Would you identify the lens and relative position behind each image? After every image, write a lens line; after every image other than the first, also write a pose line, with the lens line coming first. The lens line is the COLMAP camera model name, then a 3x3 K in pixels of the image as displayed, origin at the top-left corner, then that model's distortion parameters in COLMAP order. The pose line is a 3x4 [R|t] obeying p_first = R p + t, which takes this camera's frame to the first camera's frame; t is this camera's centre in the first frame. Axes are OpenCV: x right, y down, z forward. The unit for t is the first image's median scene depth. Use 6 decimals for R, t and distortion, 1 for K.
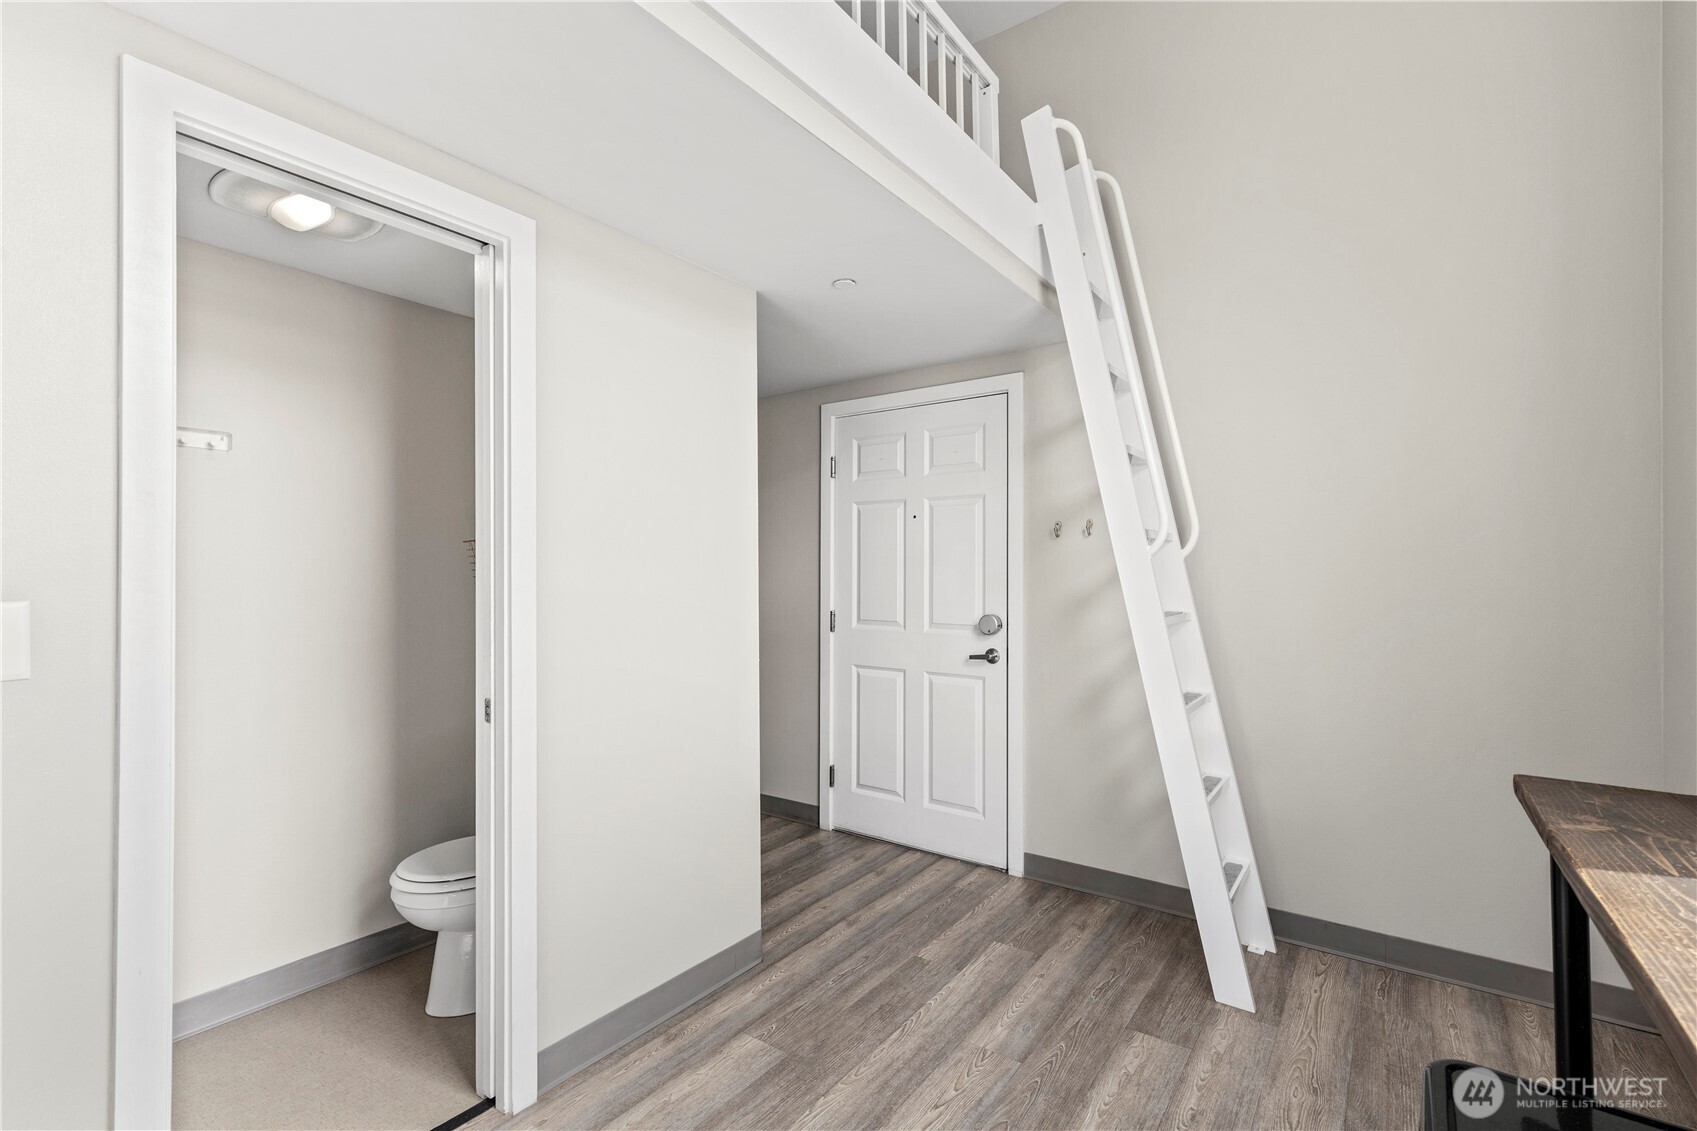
lens RADIAL K [[764.6, 0, 849.2], [0, 764.6, 561.7], [0, 0, 1]] dist [0.006803, 0.000428]
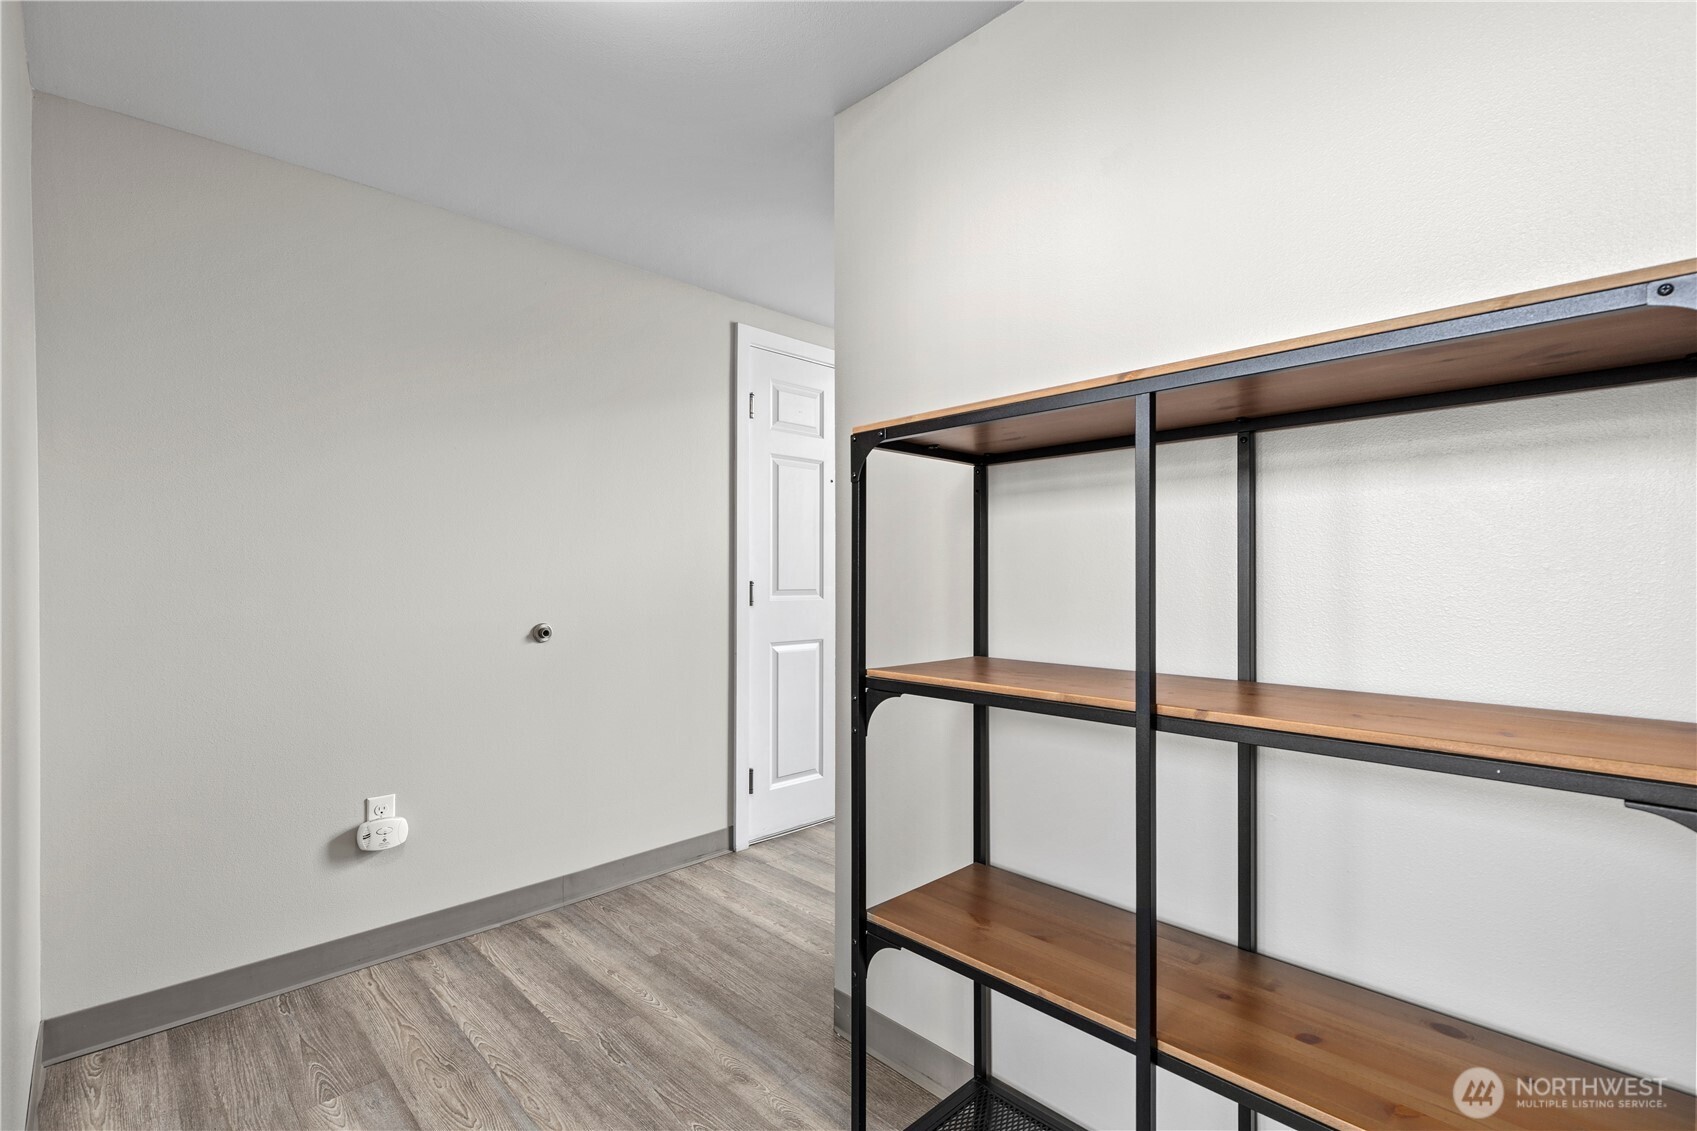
lens RADIAL K [[764.6, 0, 850.9], [0, 764.6, 568.9], [0, 0, 1]] dist [0.006803, 0.000428]
pose [[0.165118, 0.009012, 0.986233, -0.785992], [-0.007999, 0.999938, -0.007798, 0.060857], [-0.986241, -0.006601, 0.165180, 0.743314]]
